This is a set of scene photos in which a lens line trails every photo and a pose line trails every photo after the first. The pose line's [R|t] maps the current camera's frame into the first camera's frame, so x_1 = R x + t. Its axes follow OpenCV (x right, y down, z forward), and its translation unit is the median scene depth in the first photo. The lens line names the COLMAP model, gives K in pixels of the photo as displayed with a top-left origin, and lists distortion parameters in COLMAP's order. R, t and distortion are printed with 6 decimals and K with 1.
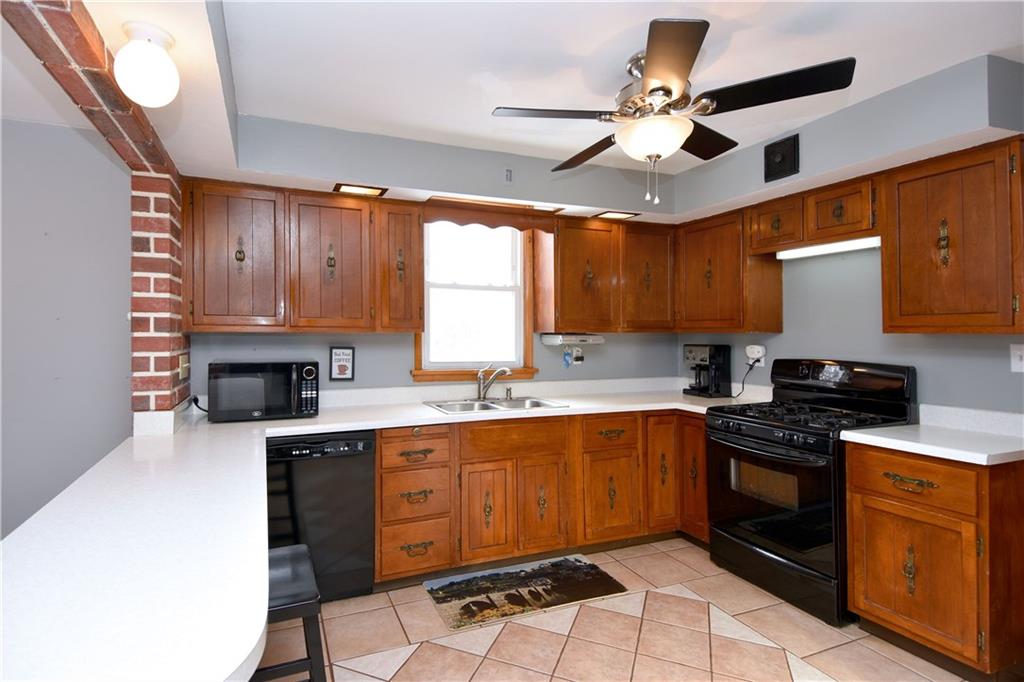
lens RADIAL K [[530.3, 0, 482.9], [0, 530.3, 338.3], [0, 0, 1]] dist [0.041513, -0.002827]
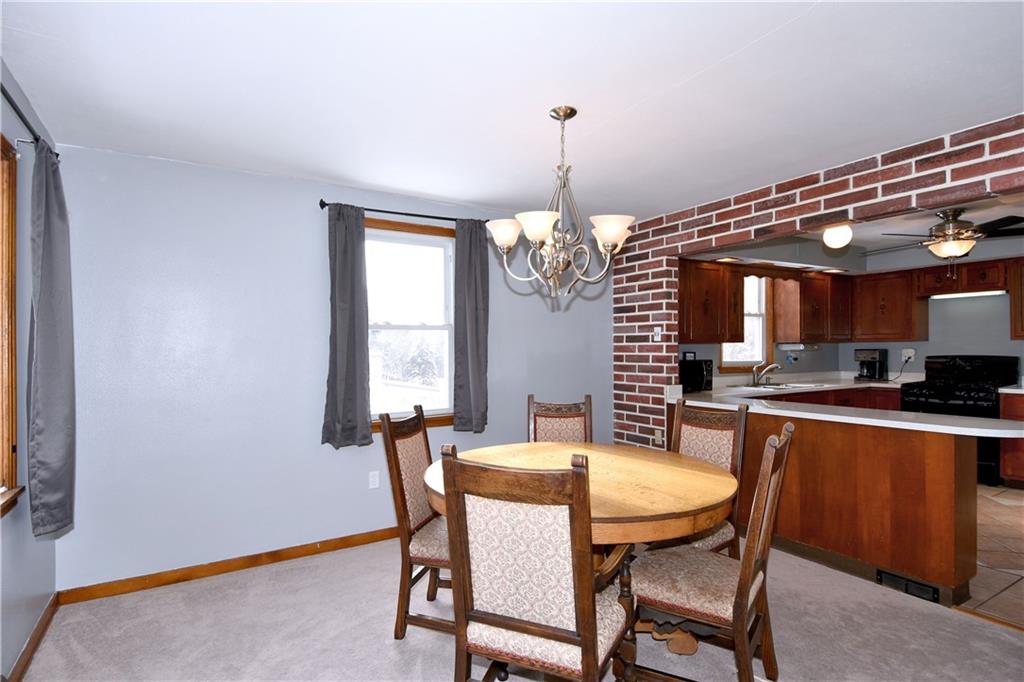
lens RADIAL K [[530.3, 0, 511.0], [0, 530.3, 348.2], [0, 0, 1]] dist [0.041513, -0.002827]
pose [[0.987308, -0.010199, 0.158490, -1.266974], [0.012621, 0.999818, -0.014283, 0.024614], [-0.158316, 0.016102, 0.987257, -0.621780]]
